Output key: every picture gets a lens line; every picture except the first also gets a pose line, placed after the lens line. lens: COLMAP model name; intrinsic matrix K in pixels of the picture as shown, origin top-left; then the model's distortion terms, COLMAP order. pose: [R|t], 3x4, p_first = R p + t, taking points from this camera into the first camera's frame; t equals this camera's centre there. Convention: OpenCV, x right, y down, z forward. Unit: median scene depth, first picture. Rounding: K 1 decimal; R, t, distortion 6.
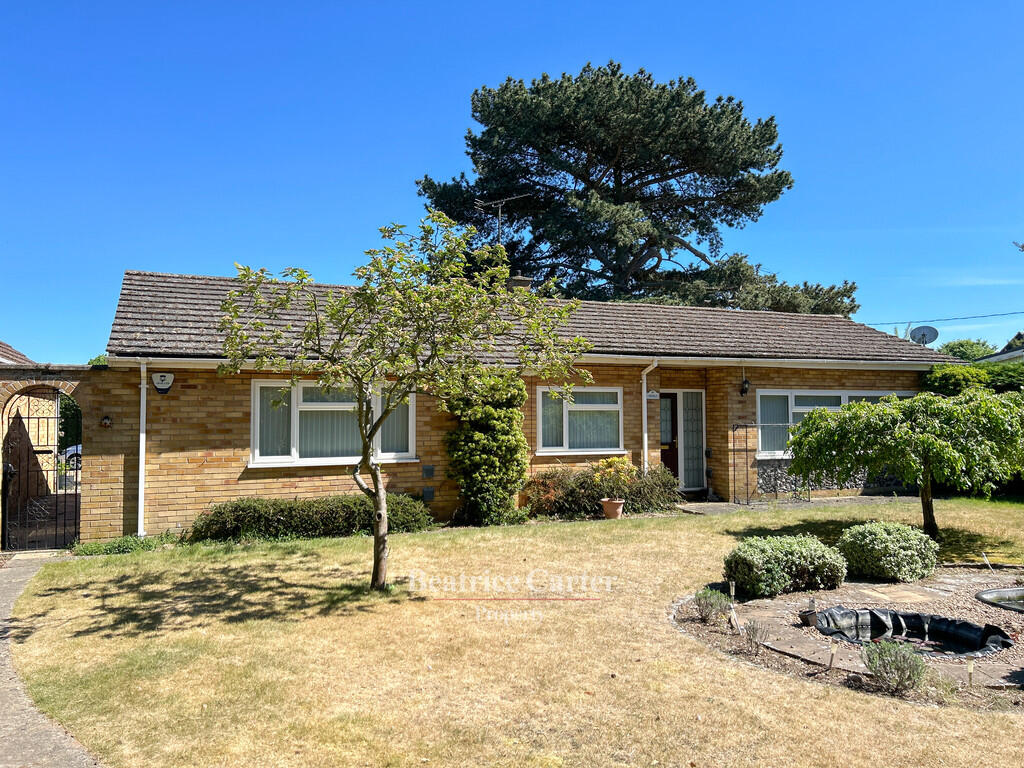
lens RADIAL K [[765.9, 0, 503.5], [0, 765.9, 383.2], [0, 0, 1]] dist [0.040944, -0.030706]
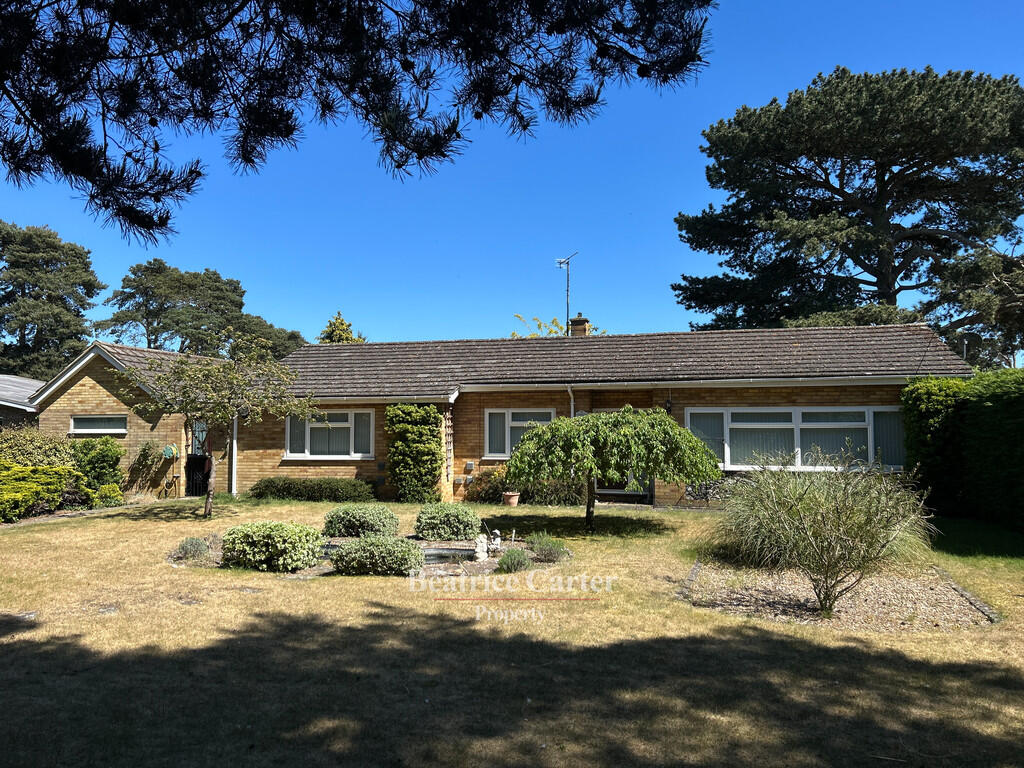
lens RADIAL K [[765.9, 0, 508.1], [0, 765.9, 383.2], [0, 0, 1]] dist [0.040944, -0.030706]
pose [[0.791896, -0.033956, -0.609711, 1.132064], [0.024198, 0.999413, -0.024231, -0.009847], [0.610176, 0.004434, 0.792253, -0.083822]]
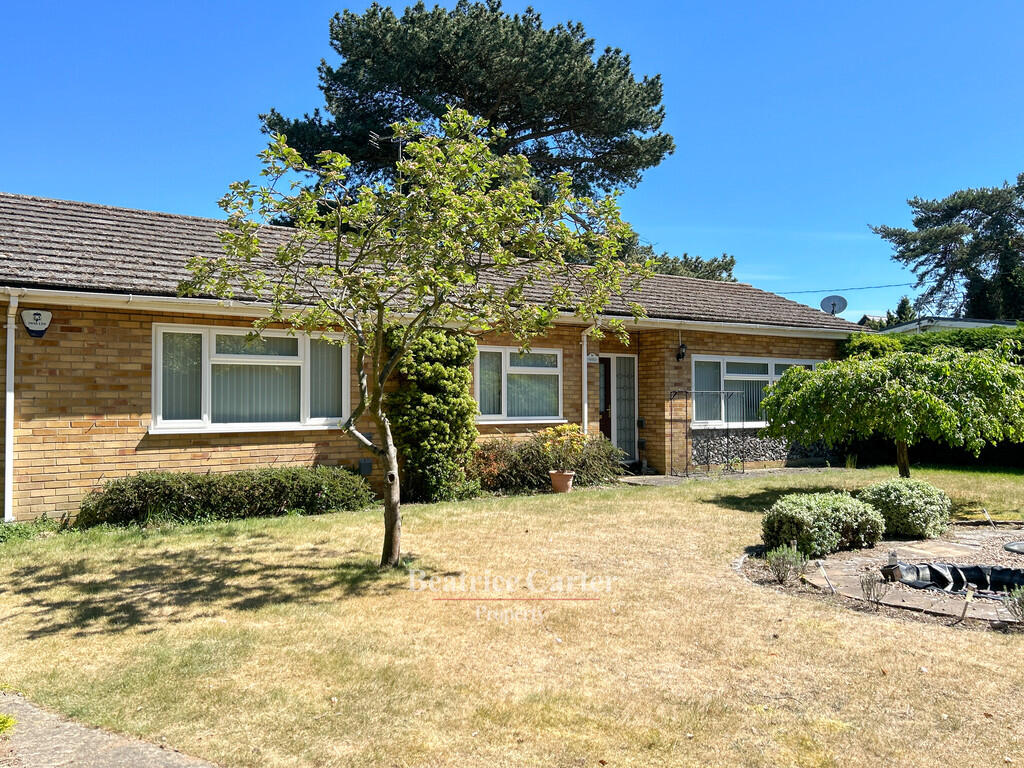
lens RADIAL K [[845.2, 0, 507.2], [0, 845.2, 383.9], [0, 0, 1]] dist [0.041738, -0.026350]
pose [[0.975586, 0.006108, 0.219532, -0.160592], [-0.010609, 0.999757, 0.019328, 0.036183], [-0.219360, -0.021185, 0.975414, 0.062723]]
